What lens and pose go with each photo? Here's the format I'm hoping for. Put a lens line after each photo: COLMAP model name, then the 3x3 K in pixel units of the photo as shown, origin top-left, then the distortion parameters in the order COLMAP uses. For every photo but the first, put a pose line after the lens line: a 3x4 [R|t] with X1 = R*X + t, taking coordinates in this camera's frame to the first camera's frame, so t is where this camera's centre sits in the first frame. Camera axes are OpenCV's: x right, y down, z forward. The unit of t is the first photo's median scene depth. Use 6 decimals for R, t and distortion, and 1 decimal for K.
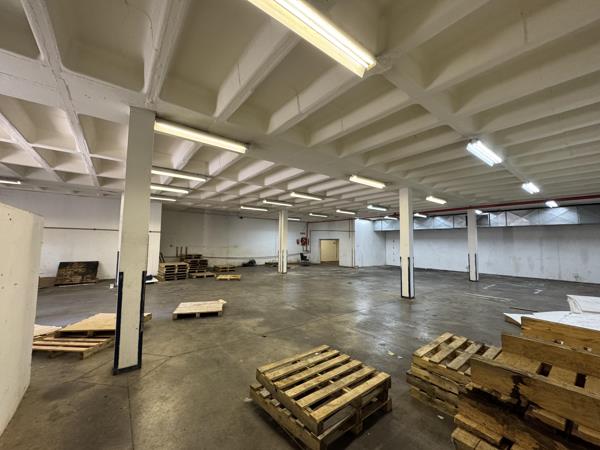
lens RADIAL K [[239.2, 0, 299.7], [0, 239.2, 225.6], [0, 0, 1]] dist [-0.001785, -0.000451]
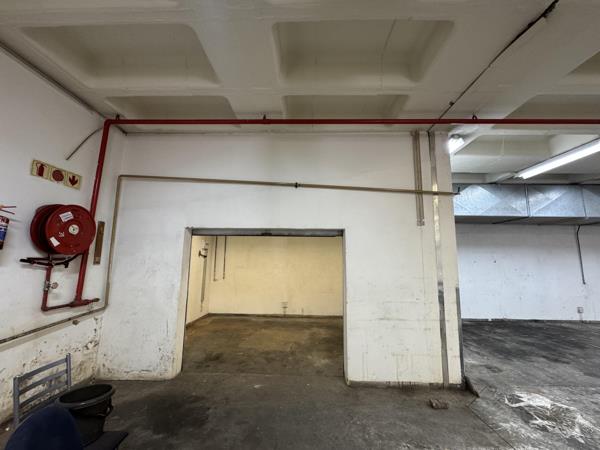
lens RADIAL K [[239.2, 0, 299.6], [0, 239.2, 224.6], [0, 0, 1]] dist [-0.001785, -0.000451]
pose [[0.637202, 0.106736, 0.763270, 0.001079], [-0.065714, 0.994281, -0.084181, 0.065691], [-0.767890, 0.003483, 0.640572, 0.850348]]
